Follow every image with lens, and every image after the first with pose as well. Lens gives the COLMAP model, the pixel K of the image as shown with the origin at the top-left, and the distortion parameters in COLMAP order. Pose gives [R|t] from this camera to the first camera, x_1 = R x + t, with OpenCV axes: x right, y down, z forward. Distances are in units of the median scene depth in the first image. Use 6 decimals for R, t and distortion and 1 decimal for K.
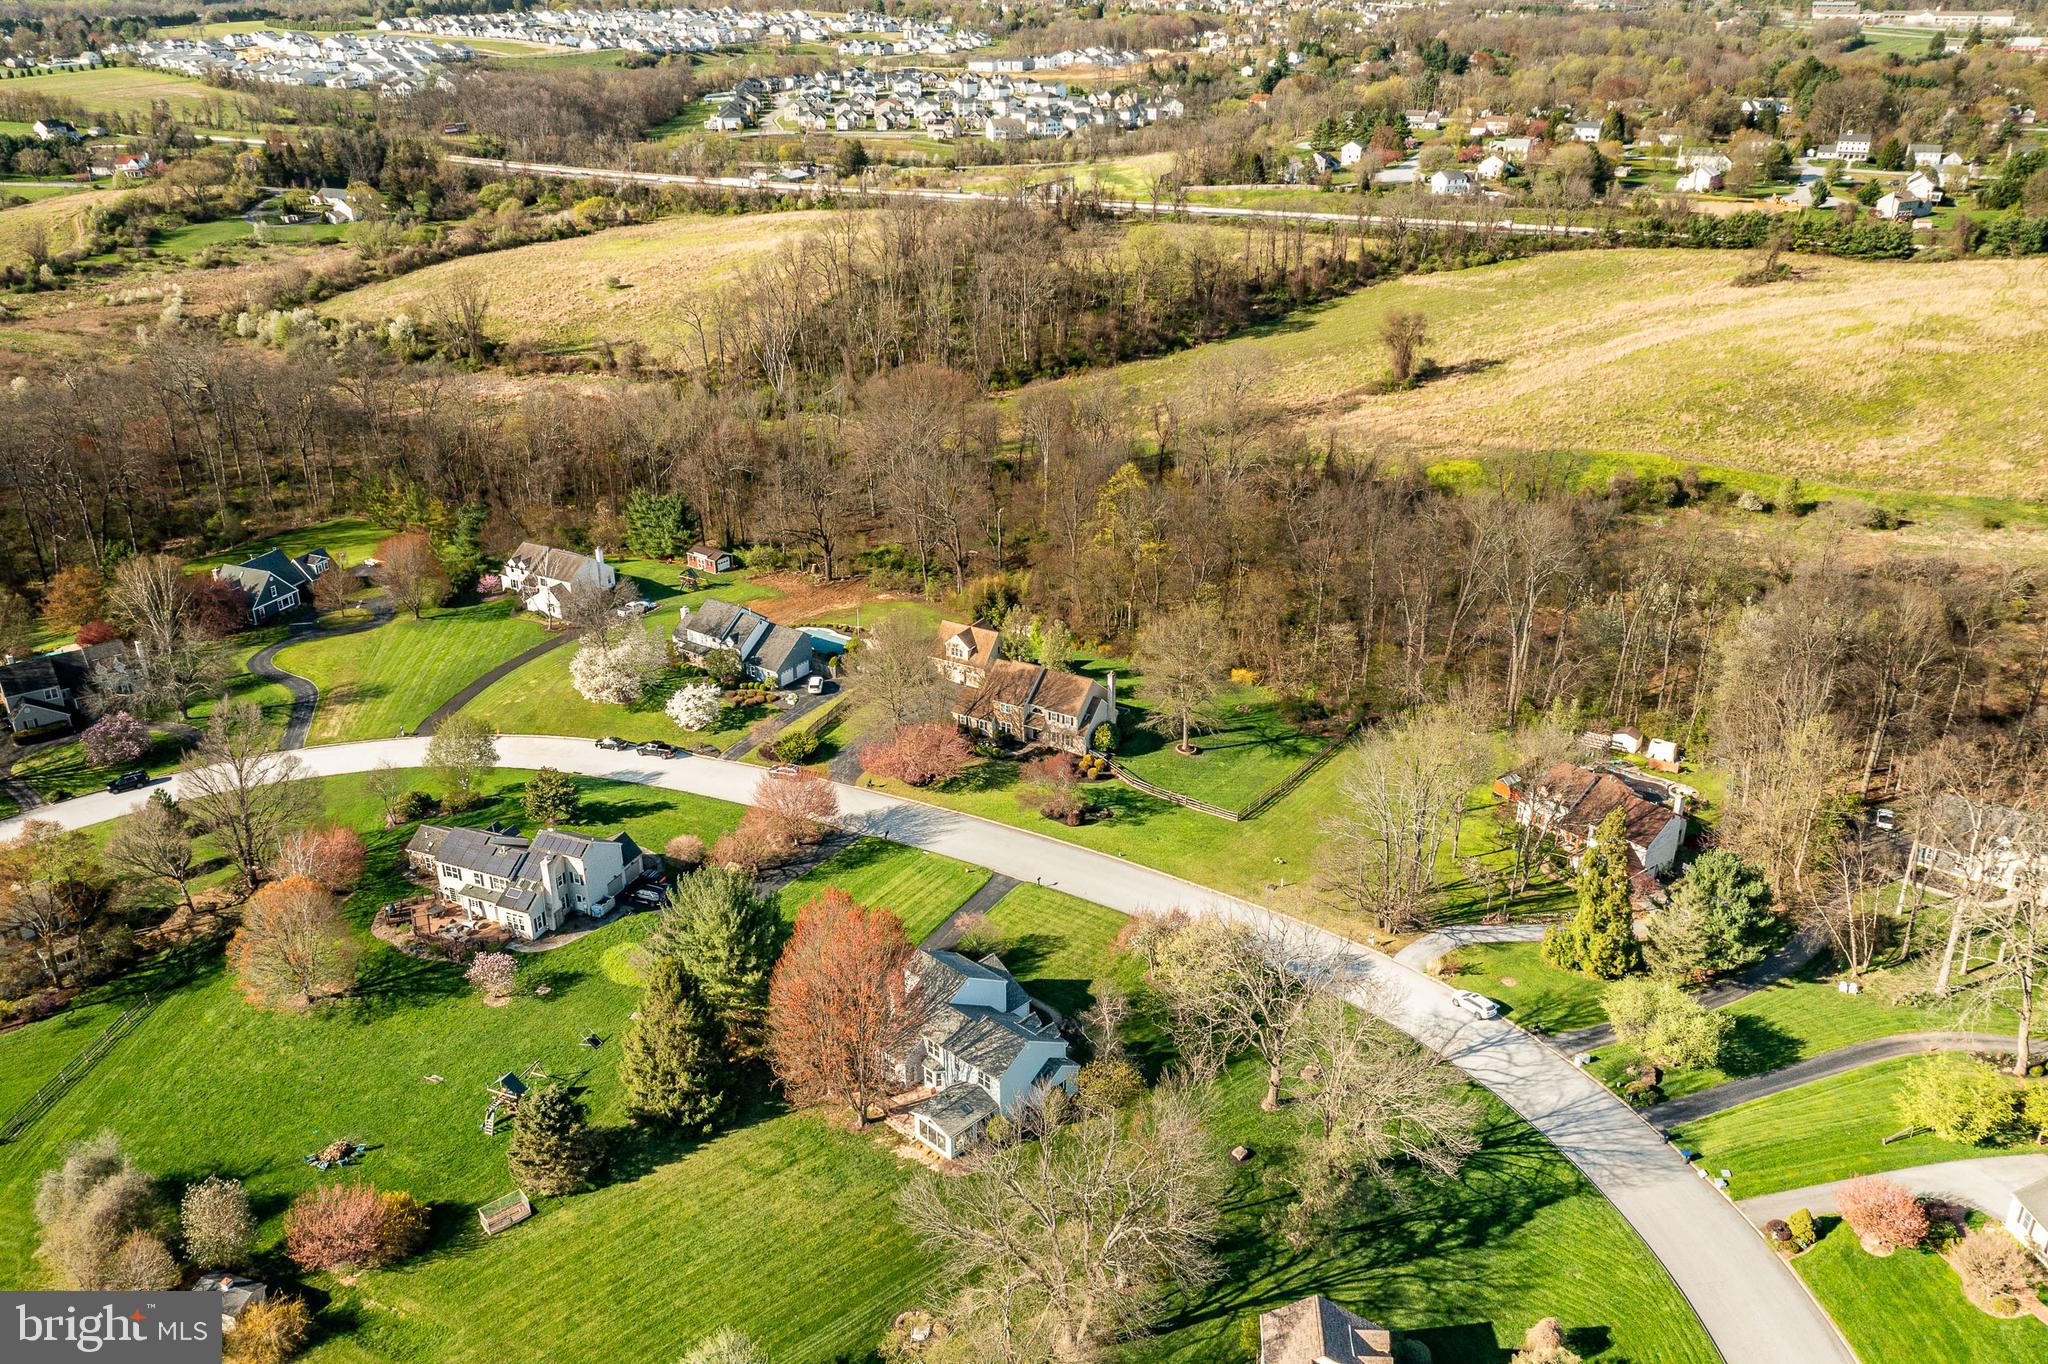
lens RADIAL K [[1622.1, 0, 1024.0], [0, 1622.1, 682.0], [0, 0, 1]] dist [-0.000395, 0.000530]
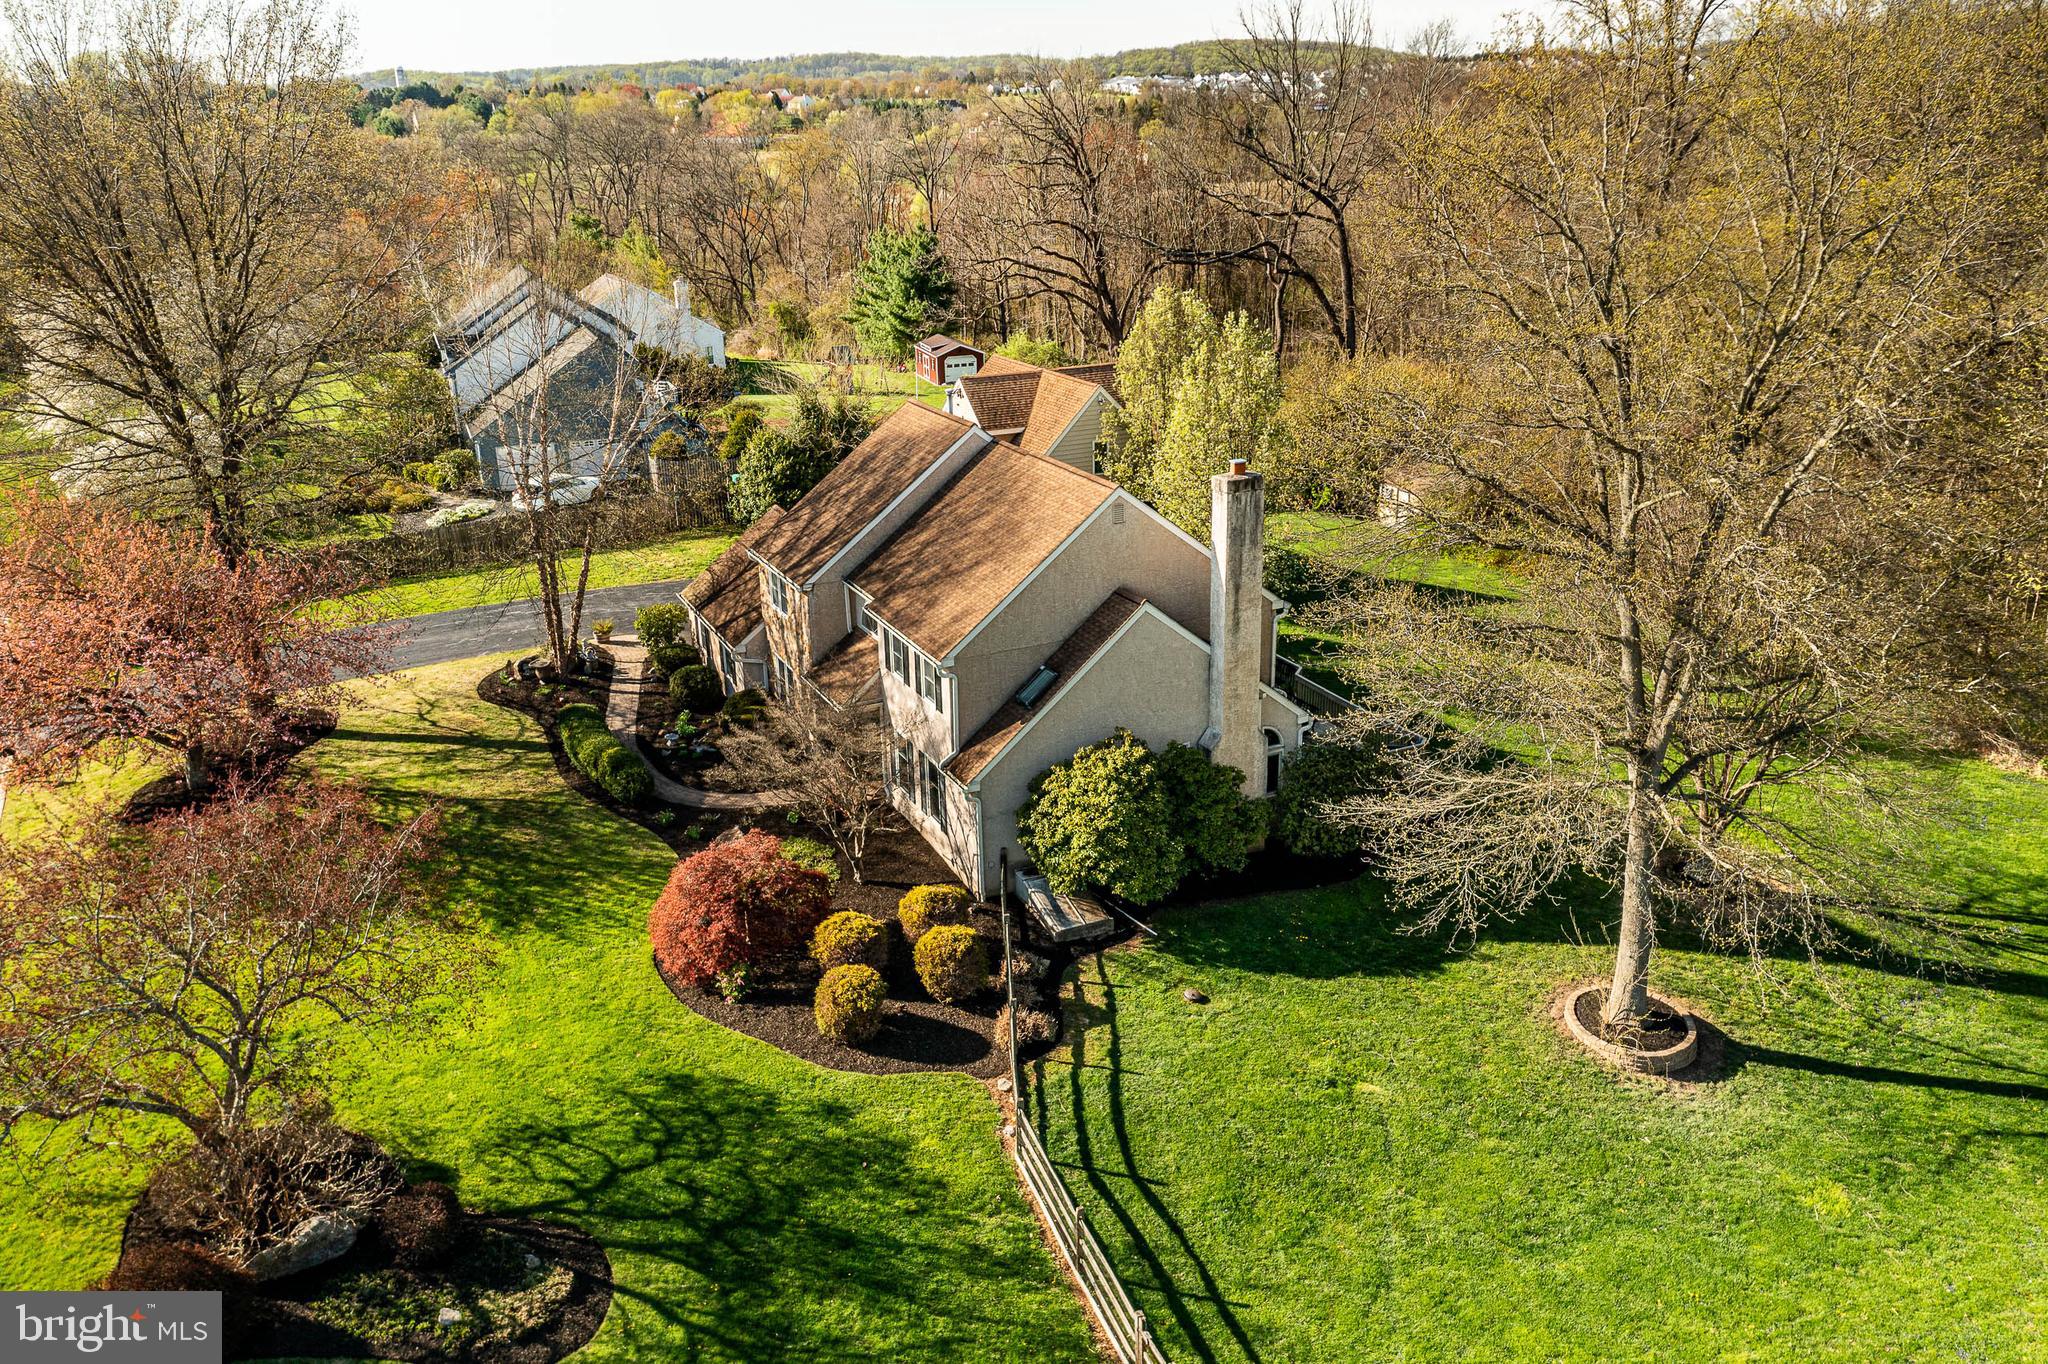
lens RADIAL K [[1665.3, 0, 946.4], [0, 1665.3, 681.4], [0, 0, 1]] dist [-0.001932, 0.000144]
pose [[0.810011, 0.175514, -0.559533, 0.123118], [-0.213552, 0.976928, -0.002707, 0.021763], [0.546149, 0.121682, 0.828803, 0.772224]]
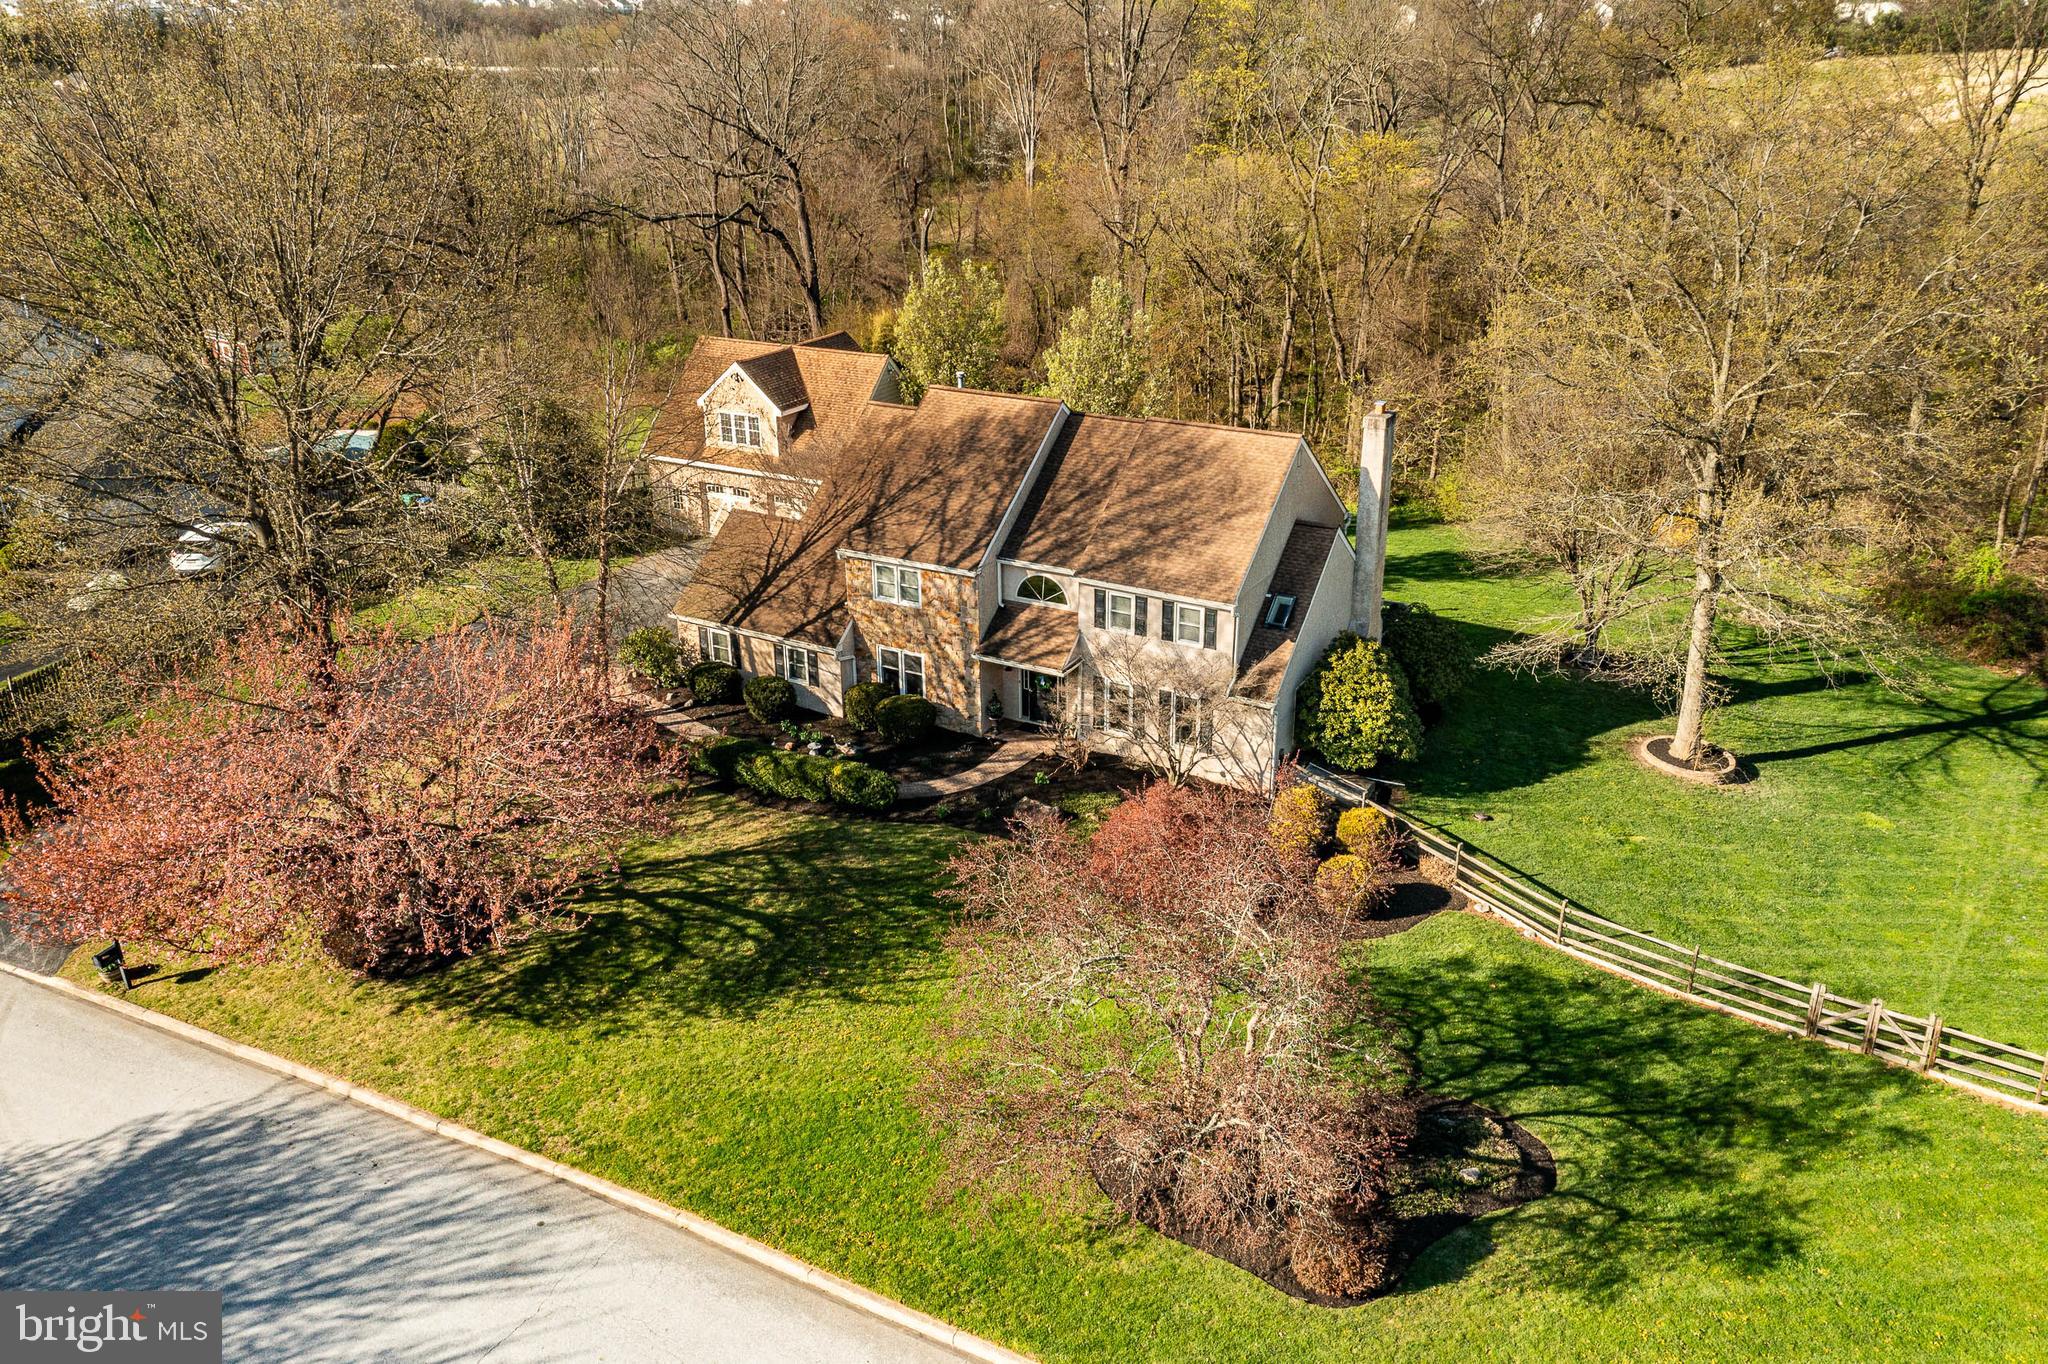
lens RADIAL K [[1622.1, 0, 1024.0], [0, 1622.1, 682.0], [0, 0, 1]] dist [-0.000395, 0.000530]
pose [[0.999695, -0.013518, 0.020684, 0.001159], [0.014000, 0.999630, -0.023338, 0.032584], [-0.020361, 0.023621, 0.999514, 0.723796]]
